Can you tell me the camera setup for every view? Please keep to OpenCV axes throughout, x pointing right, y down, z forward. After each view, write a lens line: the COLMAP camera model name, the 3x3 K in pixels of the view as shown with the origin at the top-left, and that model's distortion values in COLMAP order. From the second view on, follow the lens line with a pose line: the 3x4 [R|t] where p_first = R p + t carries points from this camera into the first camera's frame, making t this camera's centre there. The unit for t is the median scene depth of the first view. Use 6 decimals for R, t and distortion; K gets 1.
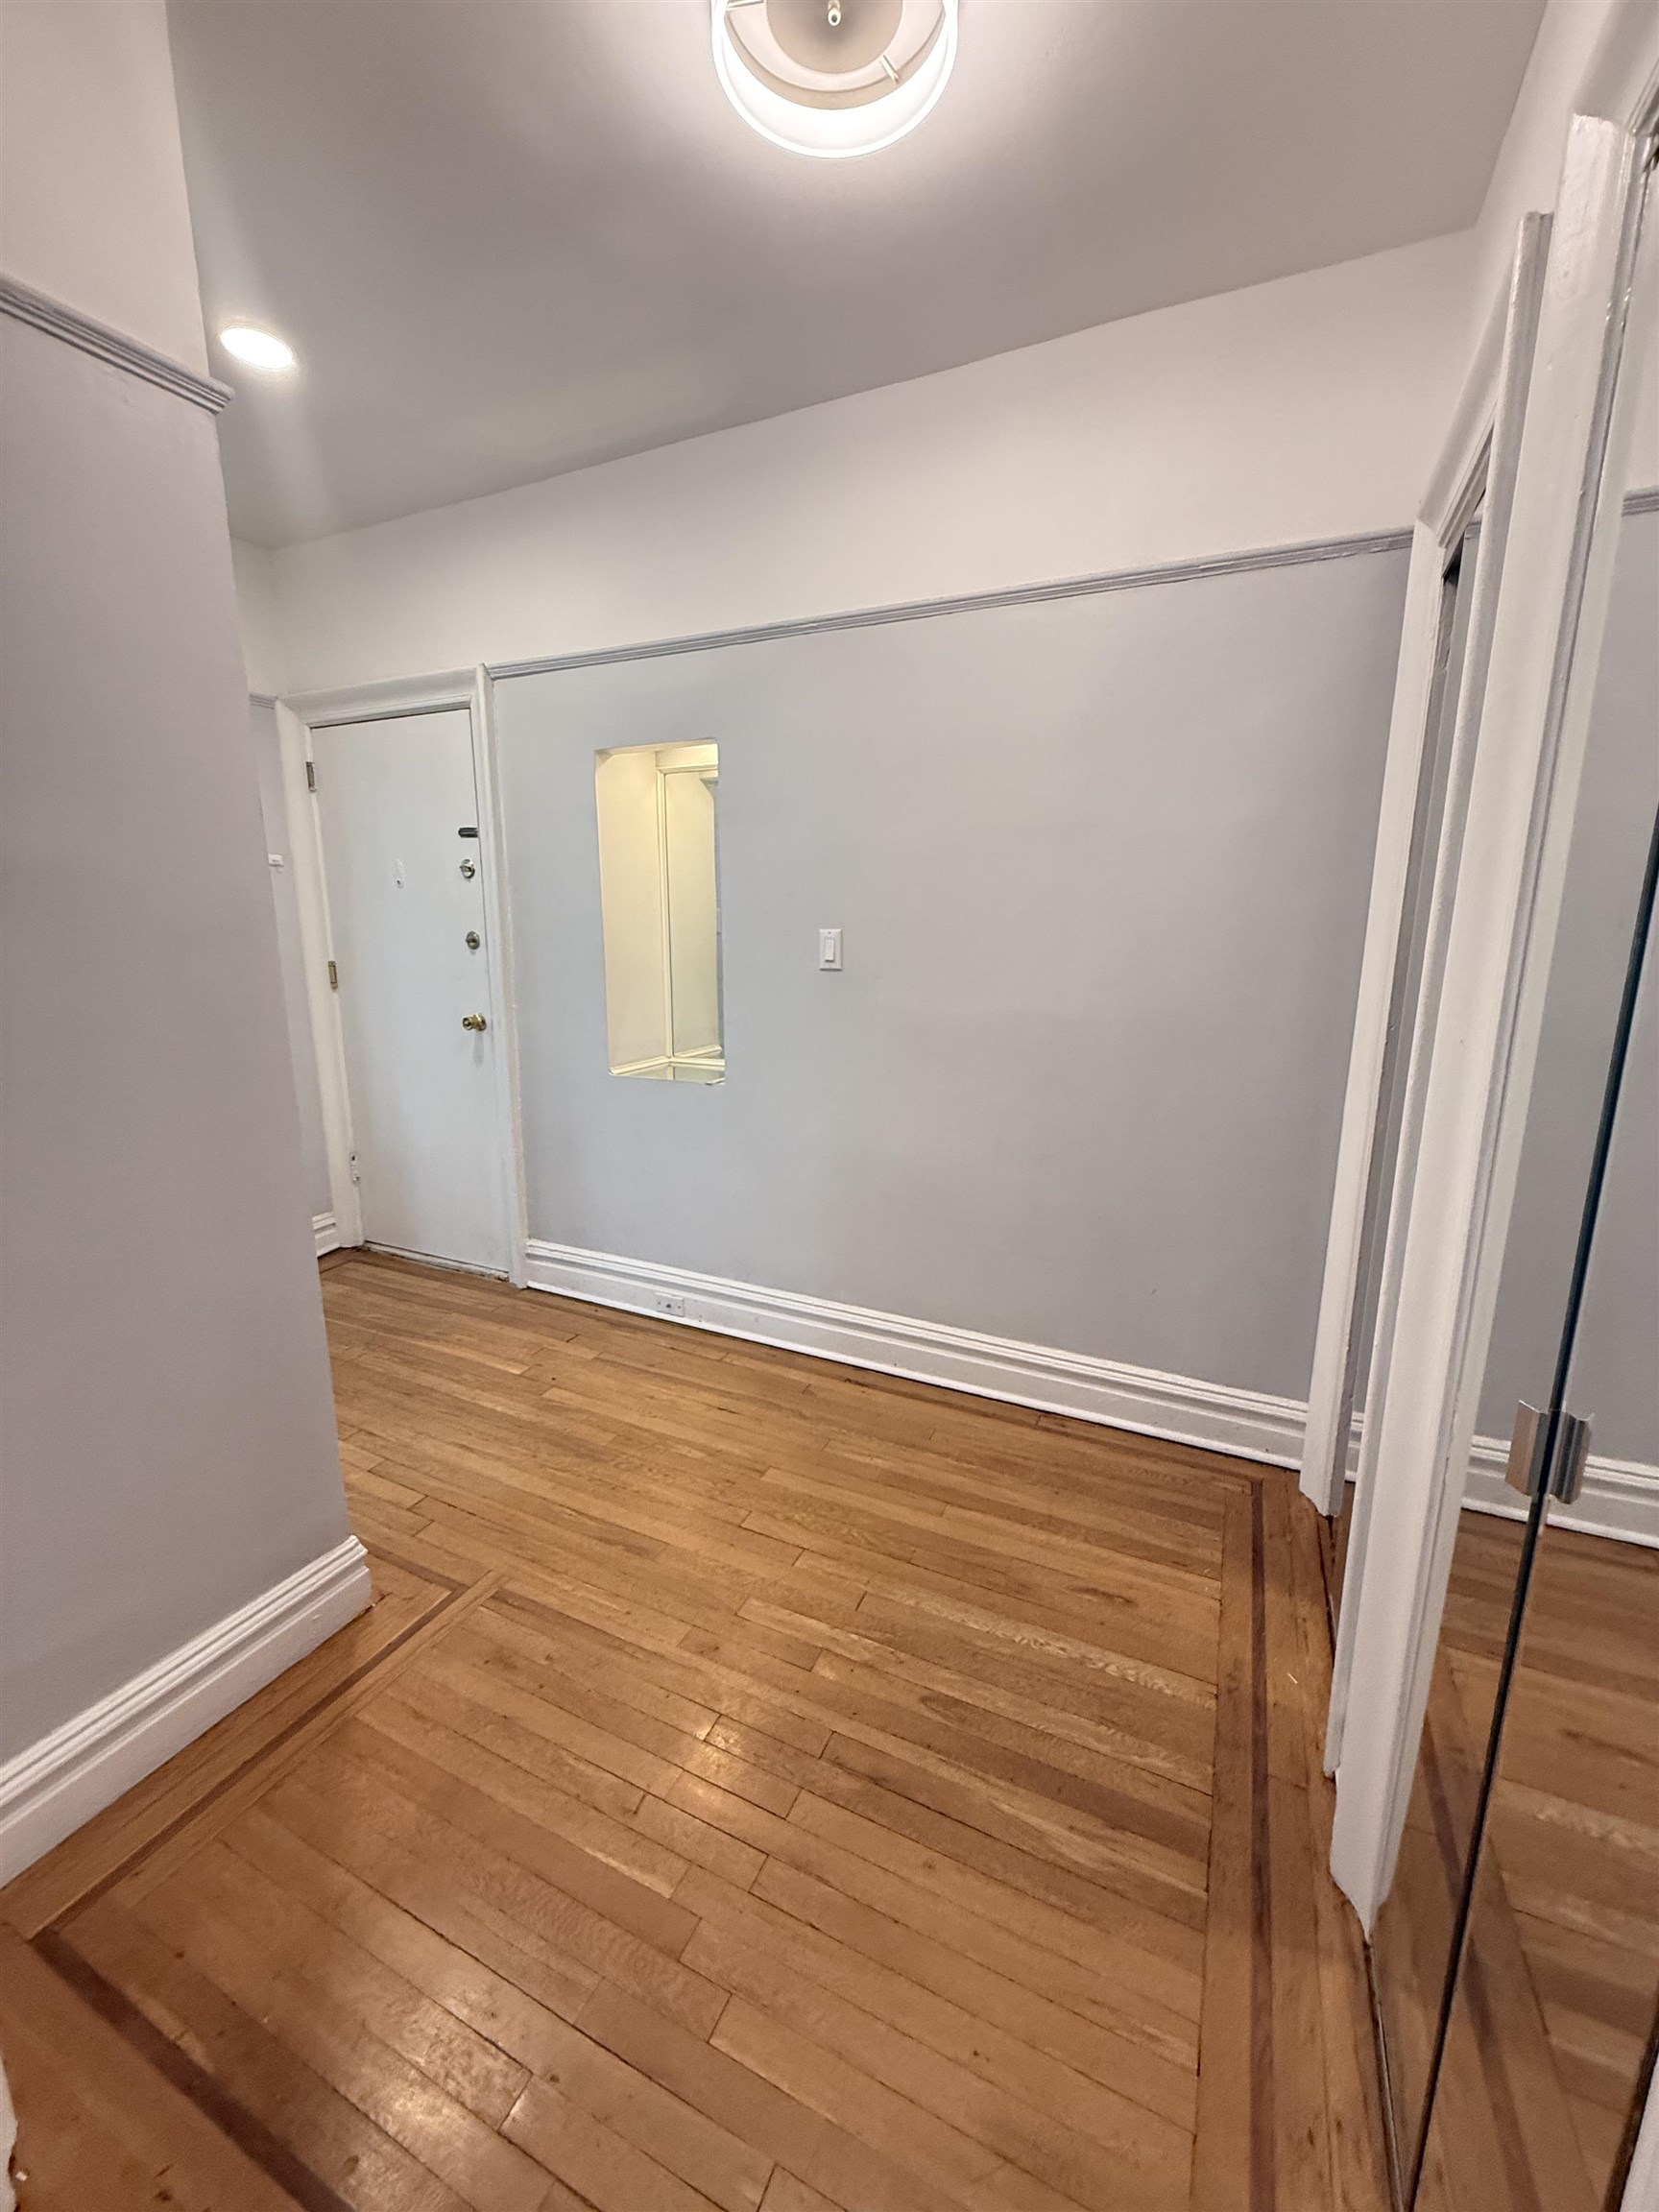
lens RADIAL K [[882.5, 0, 827.3], [0, 882.5, 1101.3], [0, 0, 1]] dist [0.000143, 0.000077]
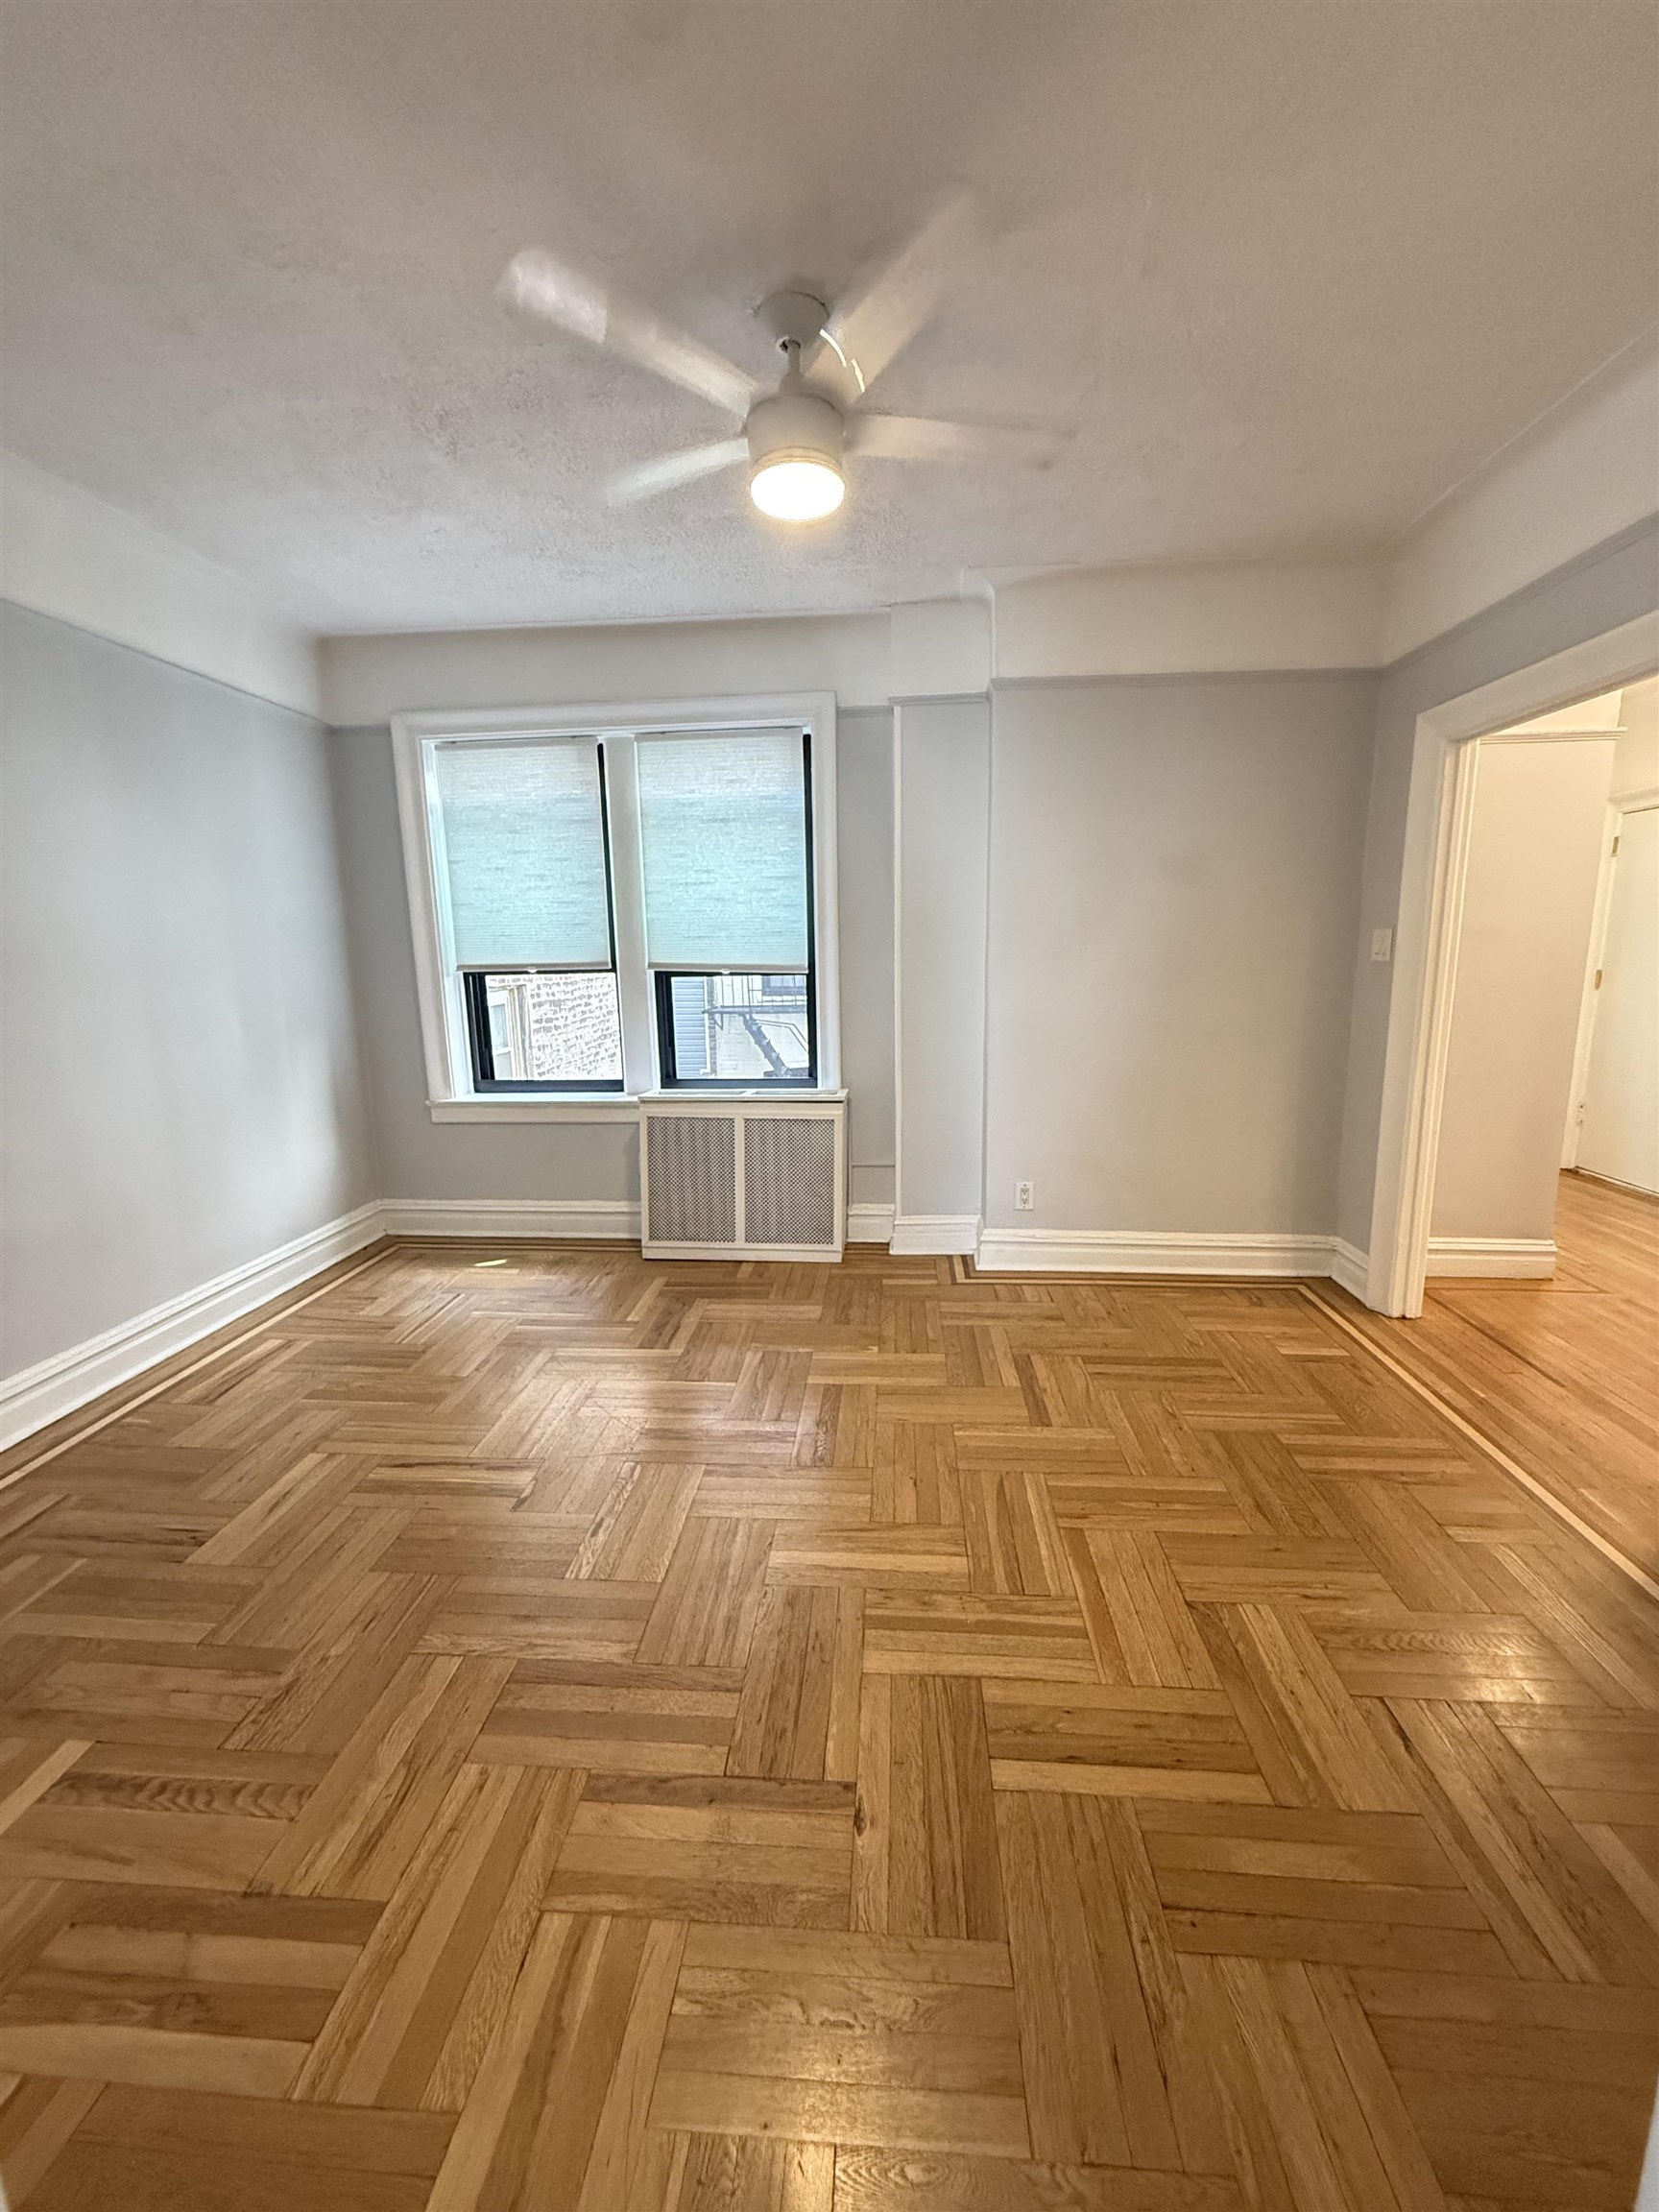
lens RADIAL K [[882.5, 0, 827.3], [0, 882.5, 1101.3], [0, 0, 1]] dist [0.000143, 0.000077]
pose [[0.356439, 0.148331, -0.922469, 0.674109], [-0.165523, 0.981725, 0.093901, 0.239299], [0.919540, 0.119220, 0.374478, -1.292870]]
